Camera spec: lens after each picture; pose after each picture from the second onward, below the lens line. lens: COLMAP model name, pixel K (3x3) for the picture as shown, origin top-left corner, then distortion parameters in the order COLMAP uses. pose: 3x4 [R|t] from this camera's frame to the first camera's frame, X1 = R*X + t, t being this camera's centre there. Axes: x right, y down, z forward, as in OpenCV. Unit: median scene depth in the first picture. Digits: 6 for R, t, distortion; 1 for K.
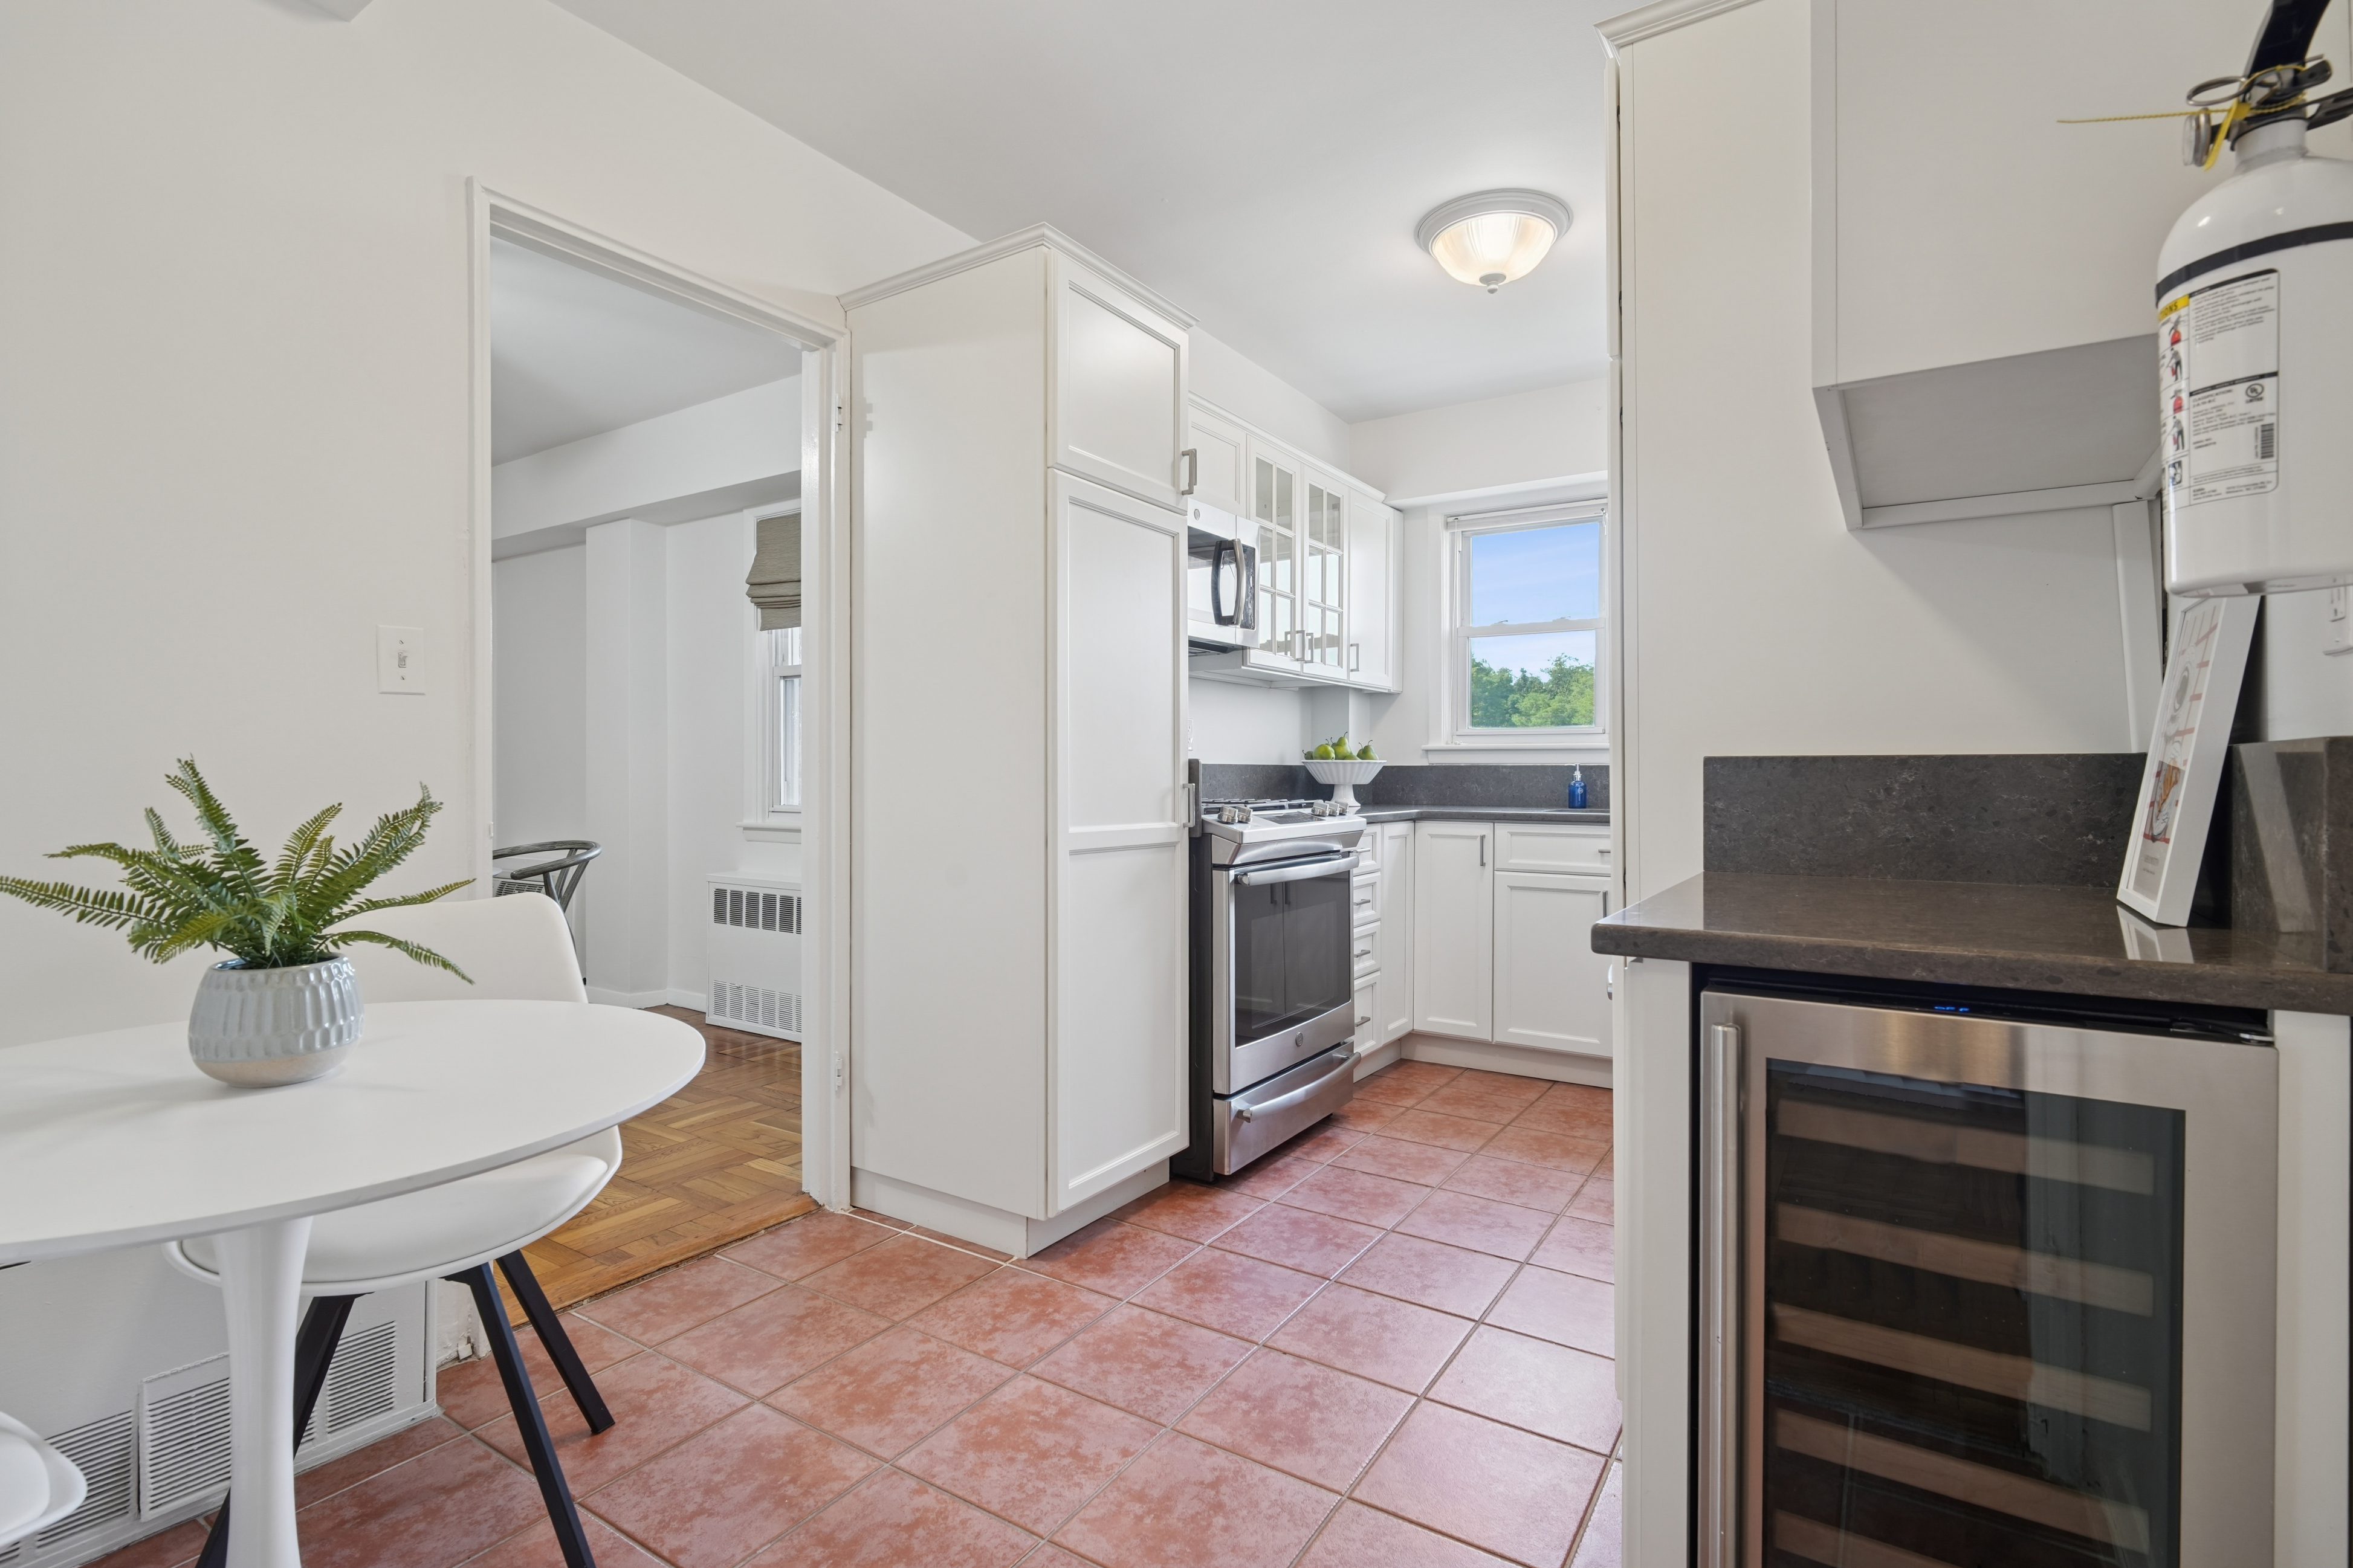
lens RADIAL K [[1102.8, 0, 1174.9], [0, 1102.8, 772.5], [0, 0, 1]] dist [0.001286, -0.004361]
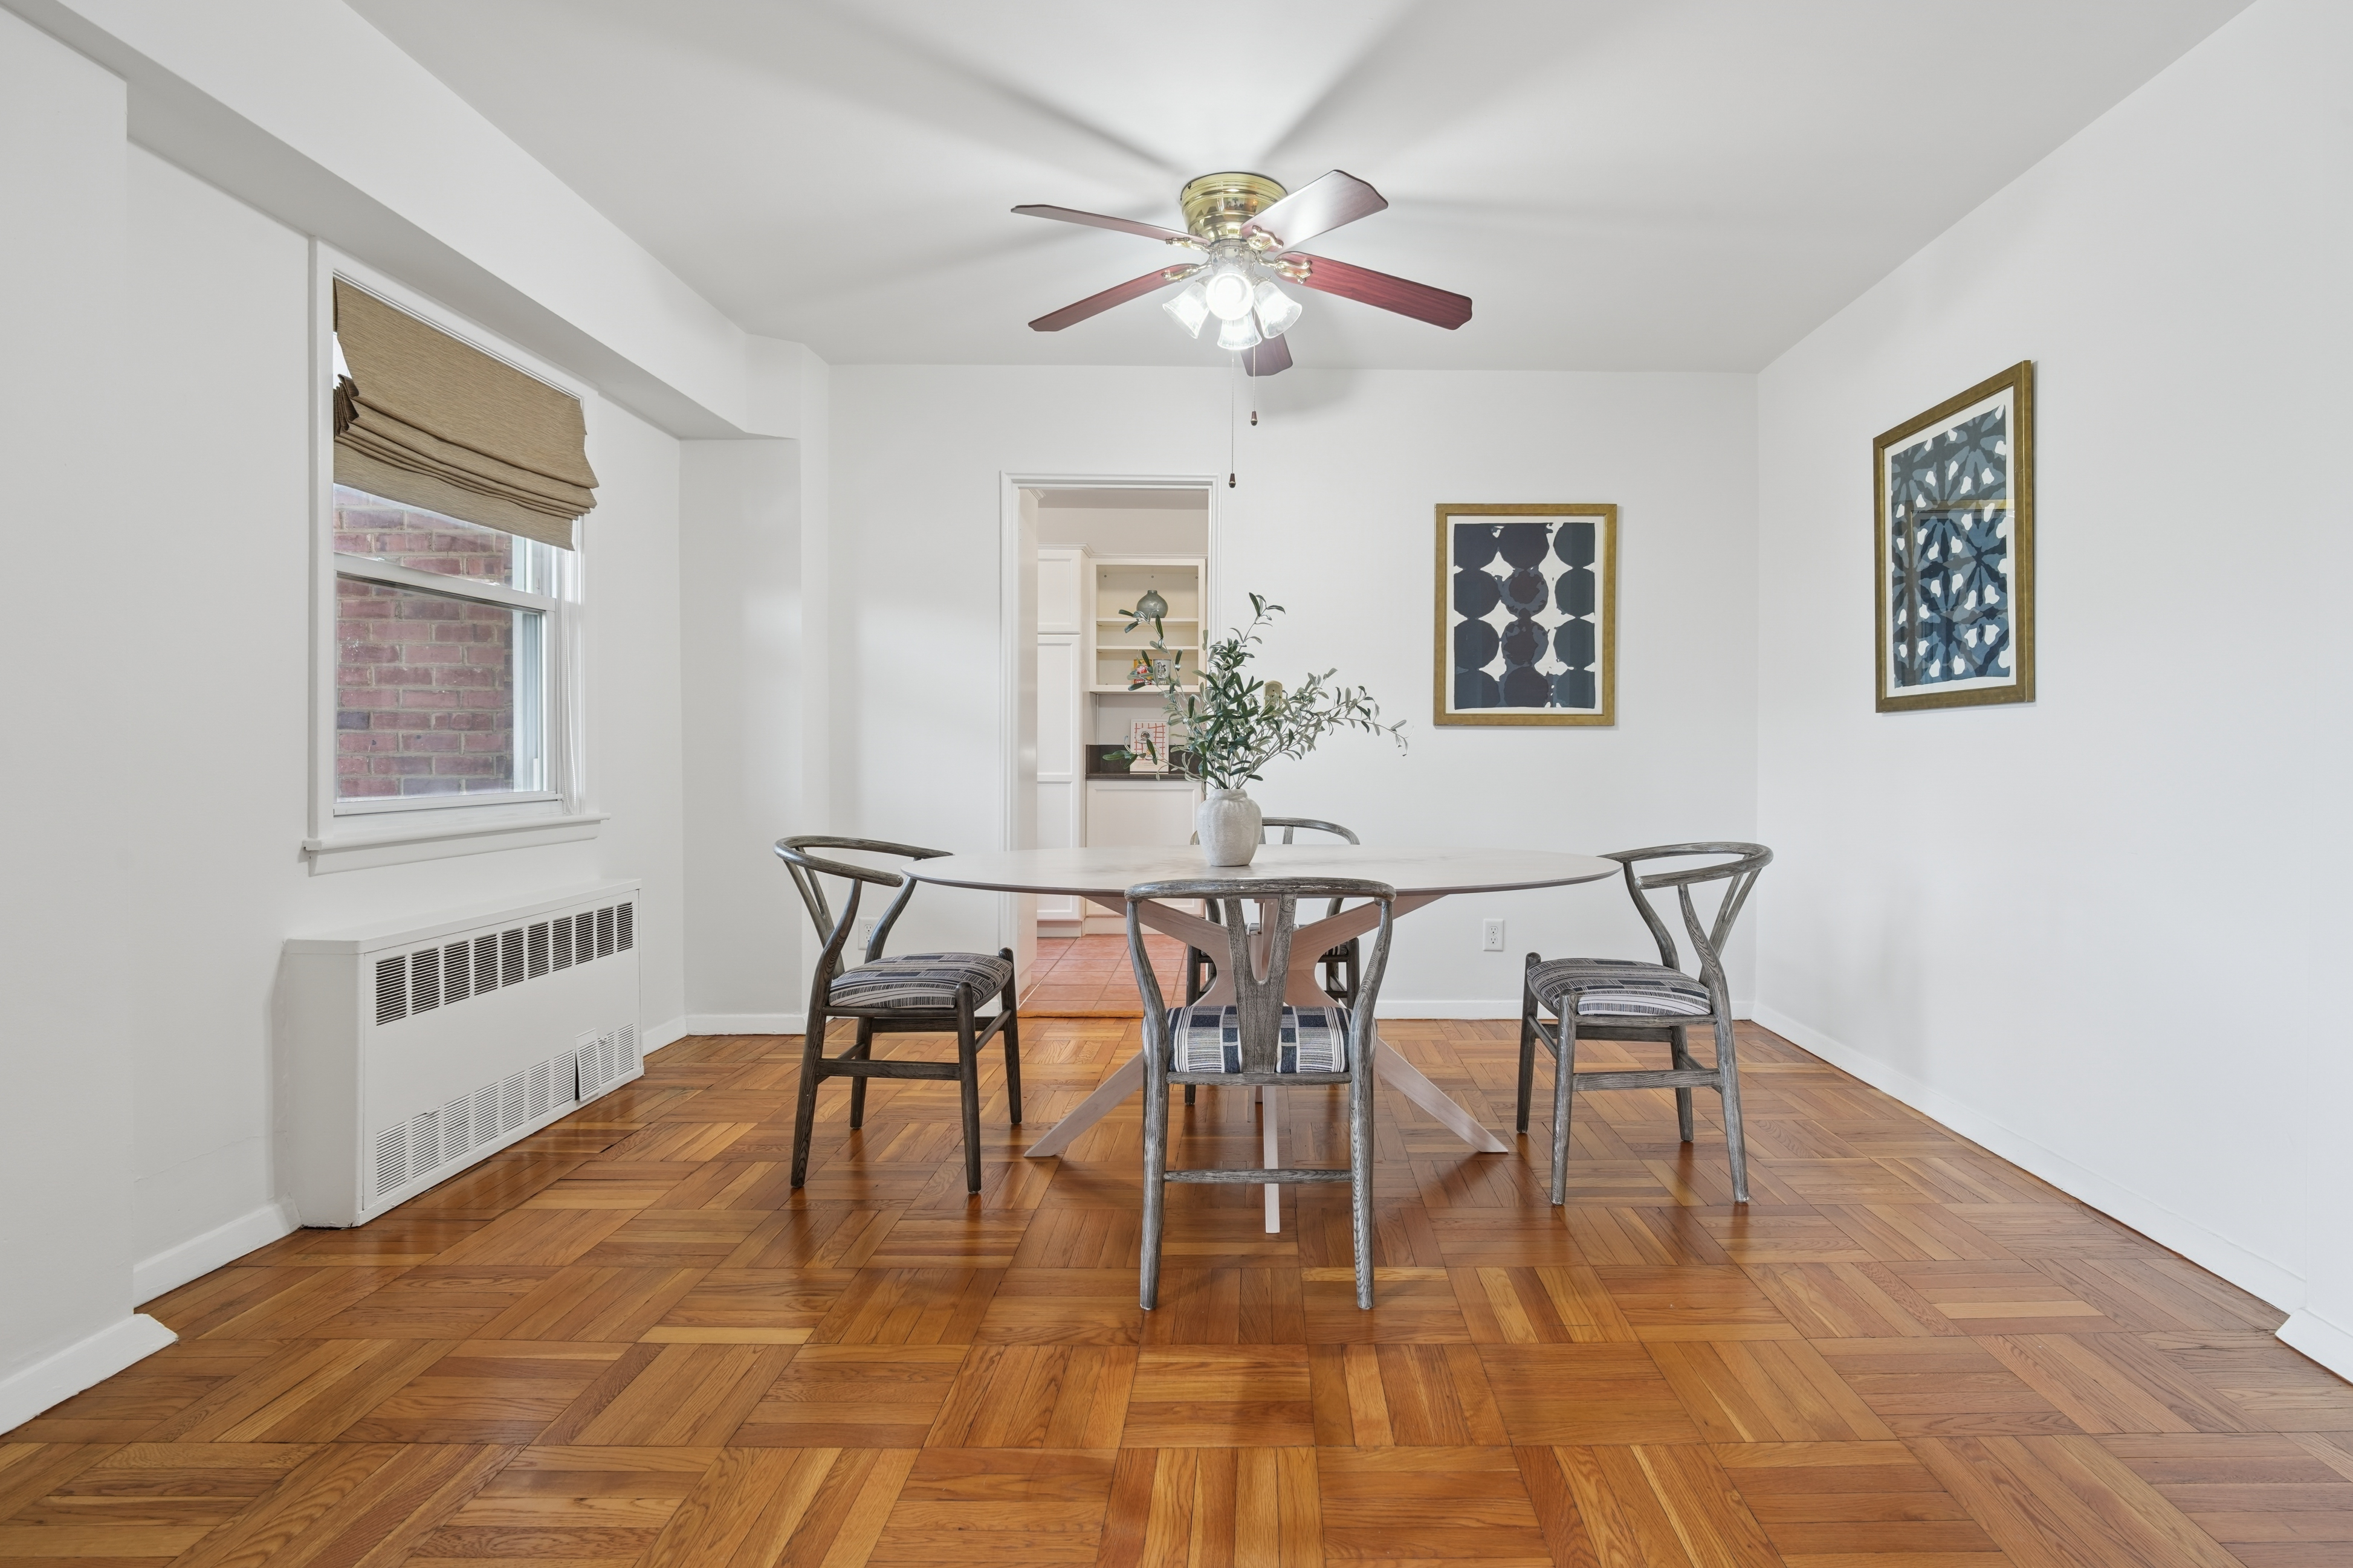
lens RADIAL K [[1135.8, 0, 1265.3], [0, 1135.8, 761.4], [0, 0, 1]] dist [-0.000764, -0.001650]
pose [[-0.565817, -0.012528, 0.824436, -1.373431], [-0.006334, 0.999921, 0.010848, -0.001269], [-0.824507, 0.000916, -0.565852, 1.179991]]
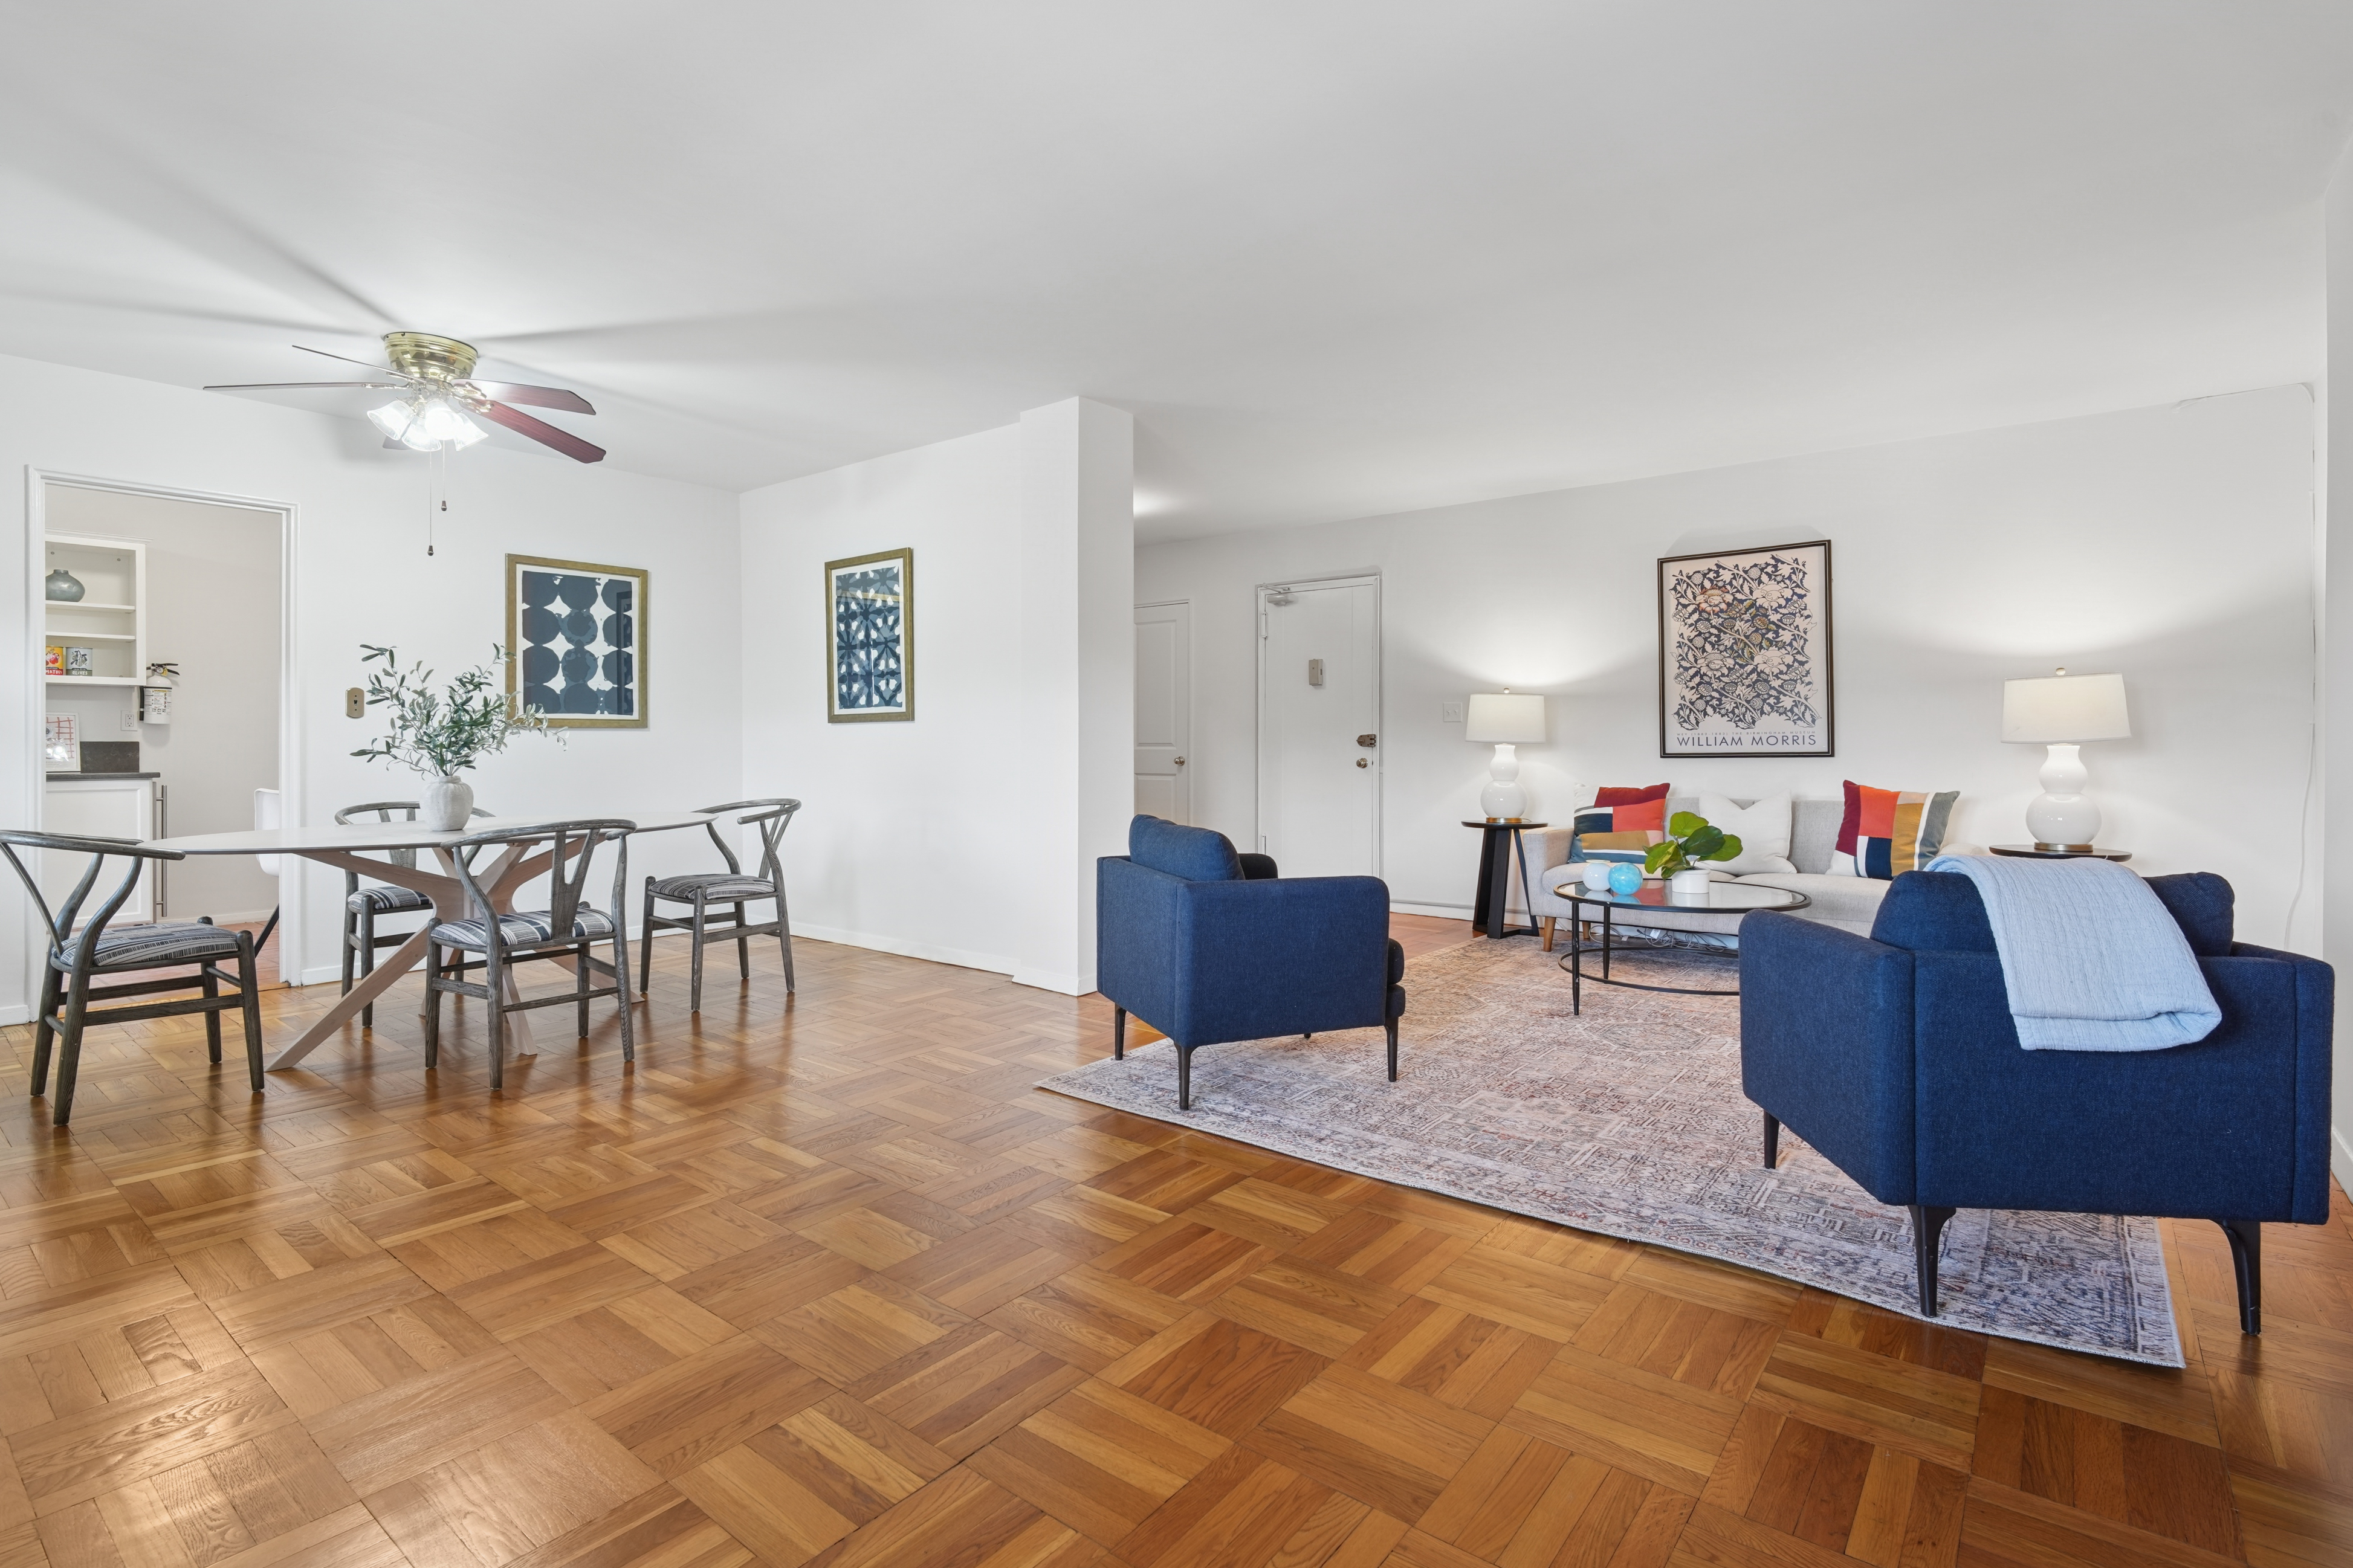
lens RADIAL K [[1102.8, 0, 1176.8], [0, 1102.8, 756.4], [0, 0, 1]] dist [0.001286, -0.004361]
pose [[-0.996907, -0.003018, 0.078537, -1.500943], [-0.002158, 0.999937, 0.011026, -0.005841], [-0.078566, 0.010822, -0.996850, 1.760686]]
